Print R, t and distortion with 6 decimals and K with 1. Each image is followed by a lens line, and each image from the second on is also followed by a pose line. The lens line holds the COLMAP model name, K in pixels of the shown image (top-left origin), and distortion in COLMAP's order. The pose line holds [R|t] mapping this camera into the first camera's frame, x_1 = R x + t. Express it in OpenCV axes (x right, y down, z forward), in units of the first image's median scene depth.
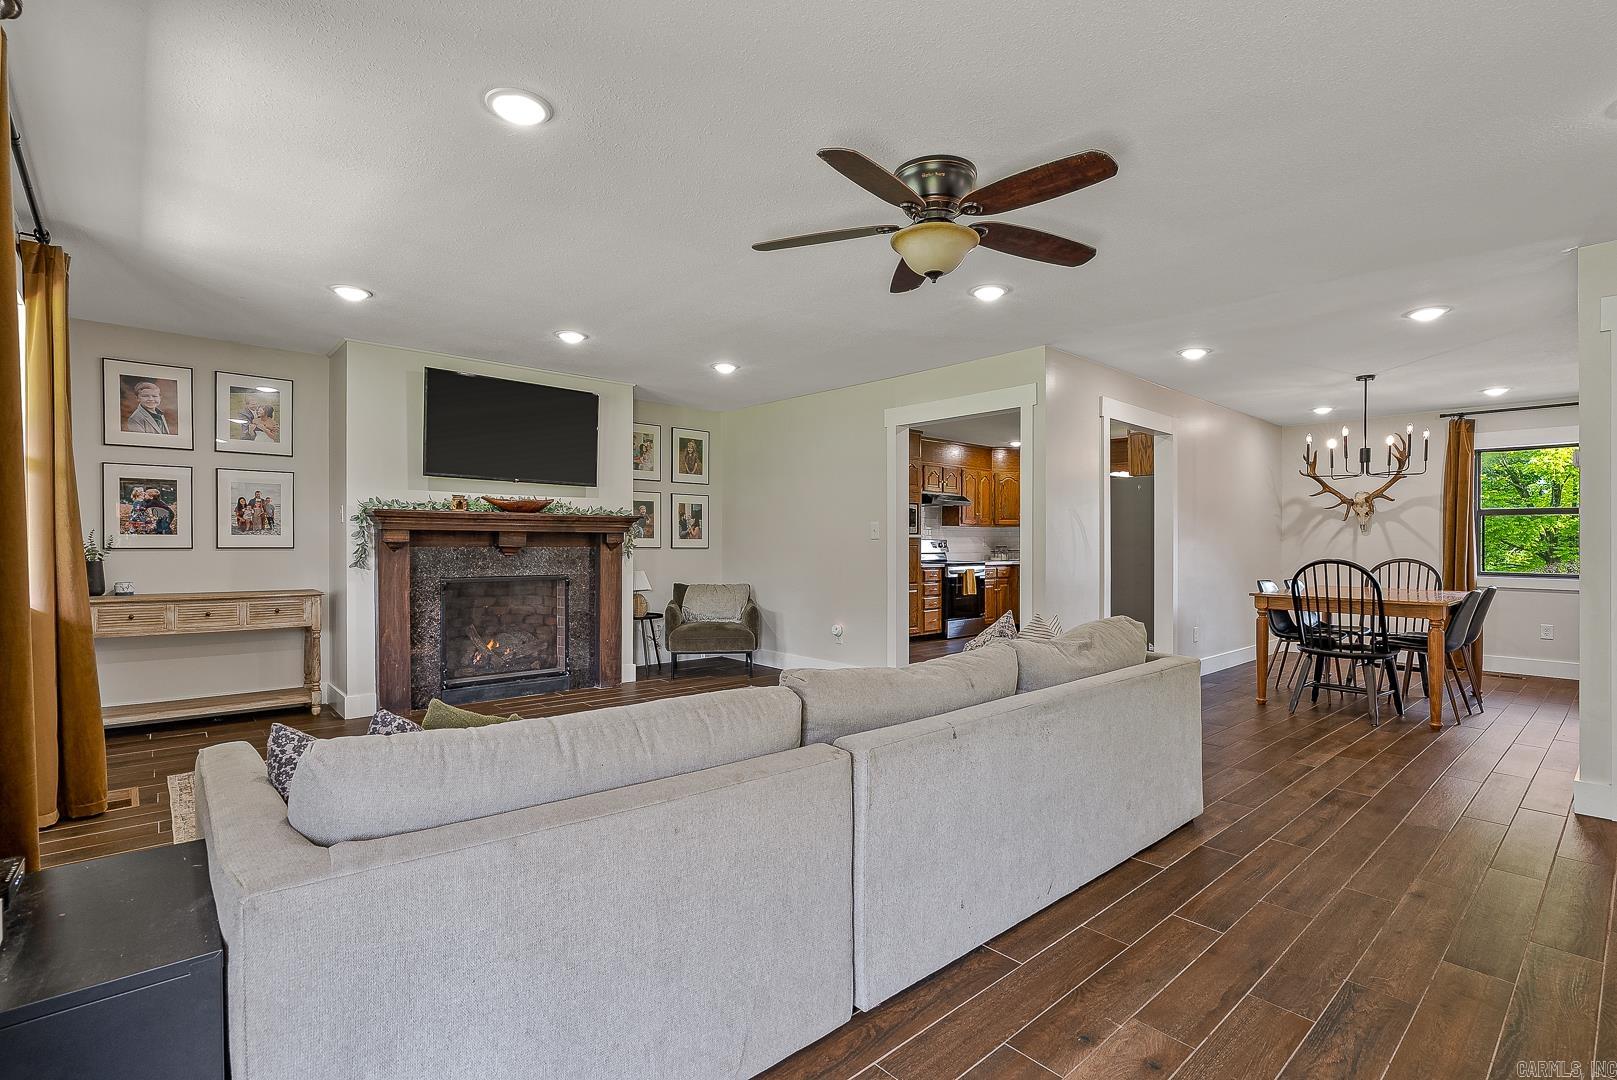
lens RADIAL K [[748.3, 0, 823.1], [0, 748.3, 569.9], [0, 0, 1]] dist [-0.007555, 0.003103]
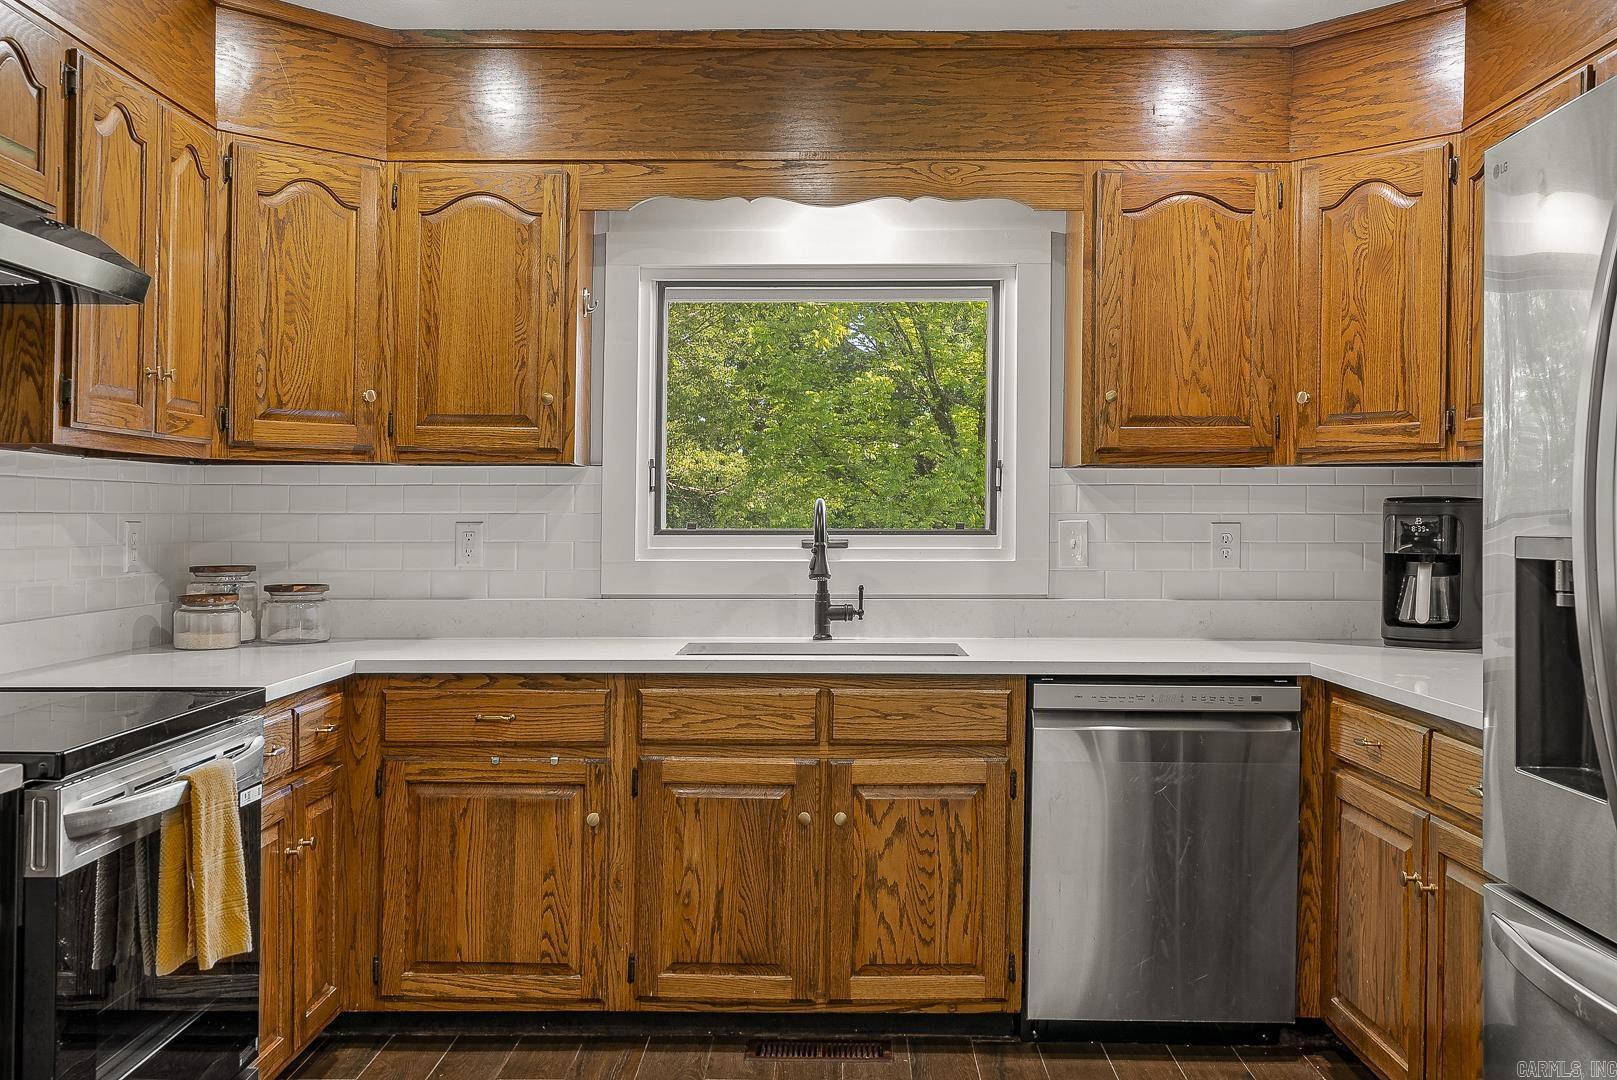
lens RADIAL K [[1531.4, 0, 812.7], [0, 1531.4, 539.0], [0, 0, 1]] dist [0.003412, 0.000000]
pose [[0.697323, -0.002328, 0.716754, 0.118372], [0.019176, 0.999697, -0.015409, -0.052123], [-0.716501, 0.024489, 0.697156, 1.099994]]
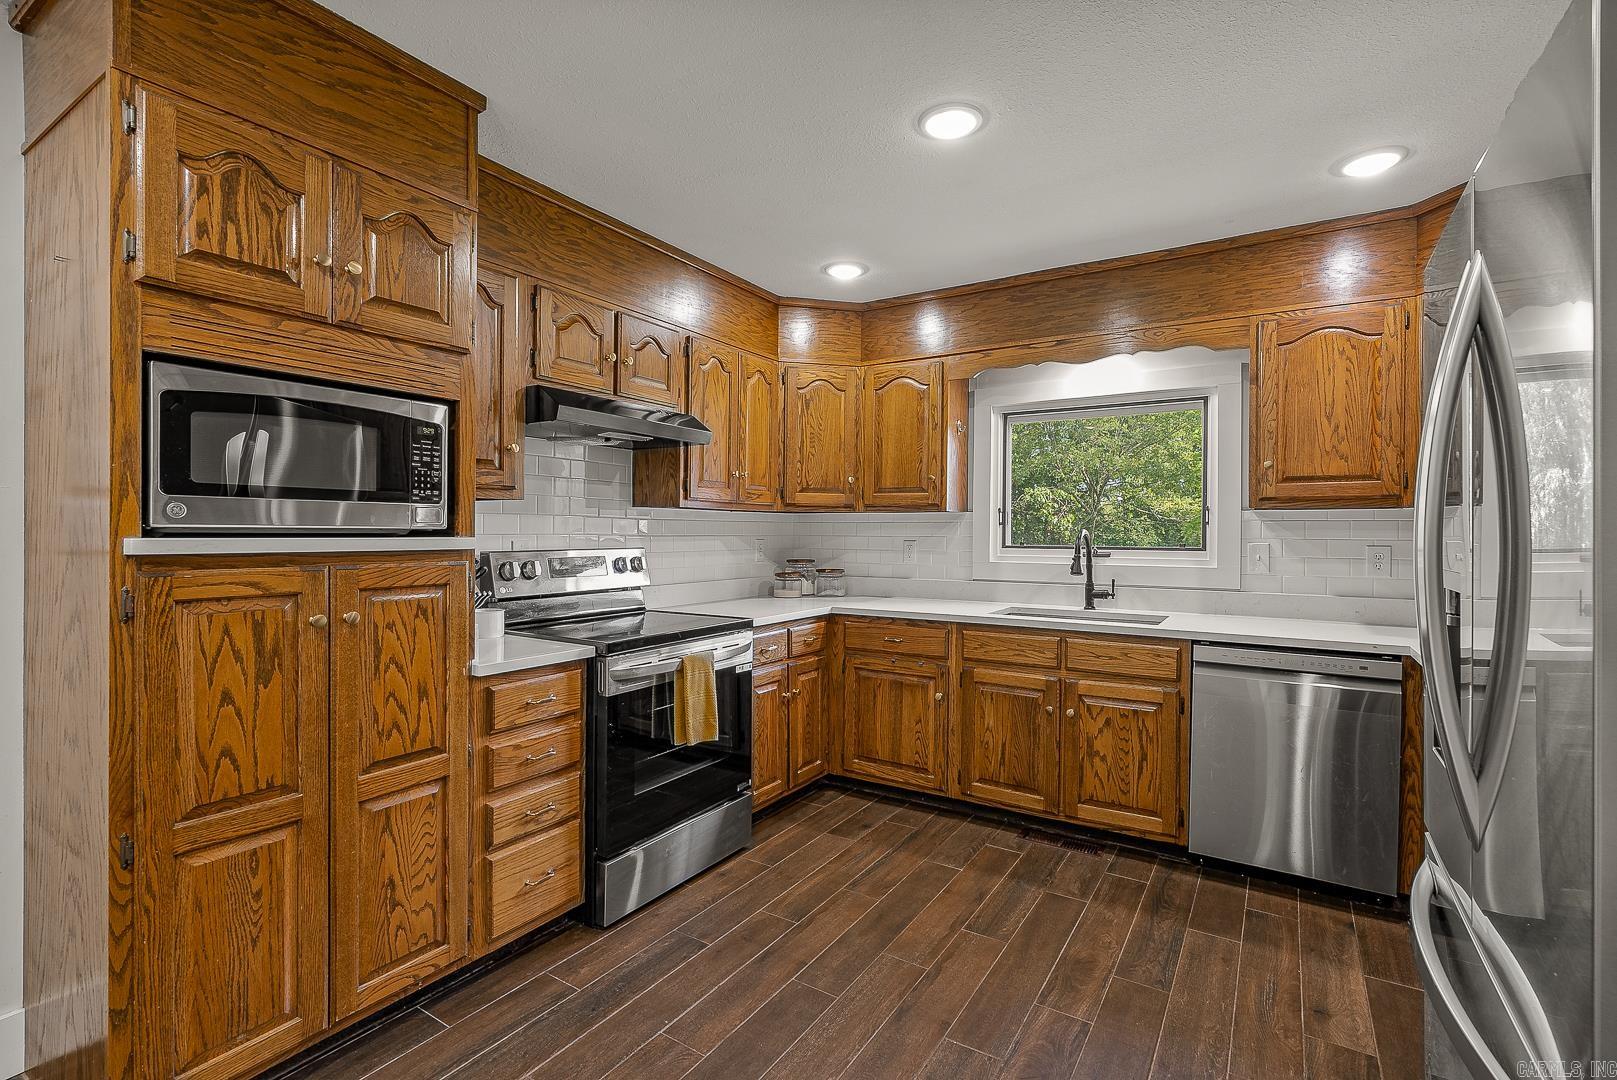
lens RADIAL K [[748.3, 0, 803.4], [0, 748.3, 539.4], [0, 0, 1]] dist [-0.007555, 0.003103]
pose [[0.971206, 0.007930, 0.238111, 0.249410], [-0.002499, 0.999730, -0.023102, -0.058218], [-0.238230, 0.021842, 0.970963, 1.057728]]
